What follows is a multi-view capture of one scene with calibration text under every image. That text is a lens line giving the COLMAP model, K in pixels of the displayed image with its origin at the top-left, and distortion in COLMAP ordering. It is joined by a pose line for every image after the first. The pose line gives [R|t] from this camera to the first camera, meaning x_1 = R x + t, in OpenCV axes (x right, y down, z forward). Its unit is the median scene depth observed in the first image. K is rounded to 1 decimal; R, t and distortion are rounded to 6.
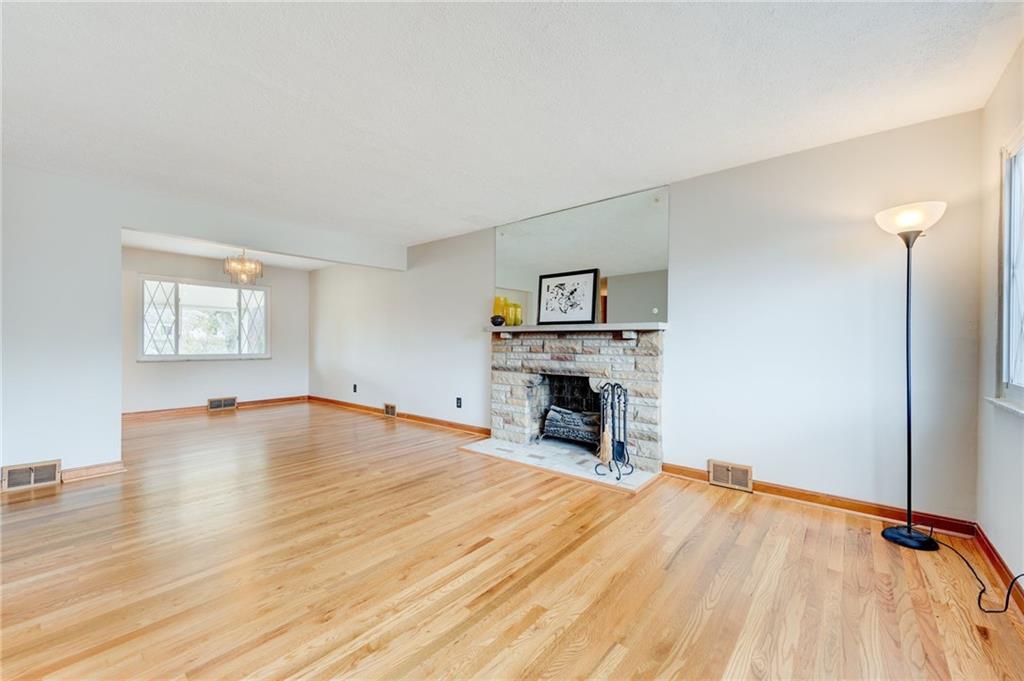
lens RADIAL K [[412.5, 0, 519.3], [0, 412.5, 344.5], [0, 0, 1]] dist [0.001632, 0.000055]
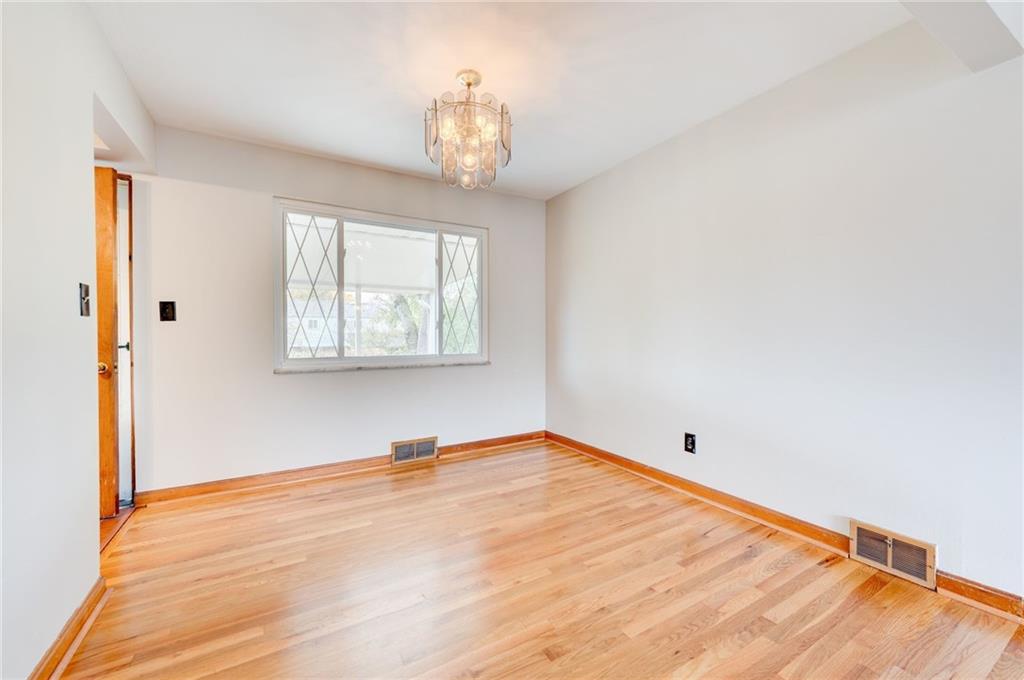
lens RADIAL K [[412.5, 0, 510.9], [0, 412.5, 336.2], [0, 0, 1]] dist [0.001632, 0.000055]
pose [[0.935848, -0.006574, -0.352342, -0.418495], [0.007087, 0.999975, 0.000167, -0.001257], [0.352332, -0.002654, 0.935871, 0.552012]]
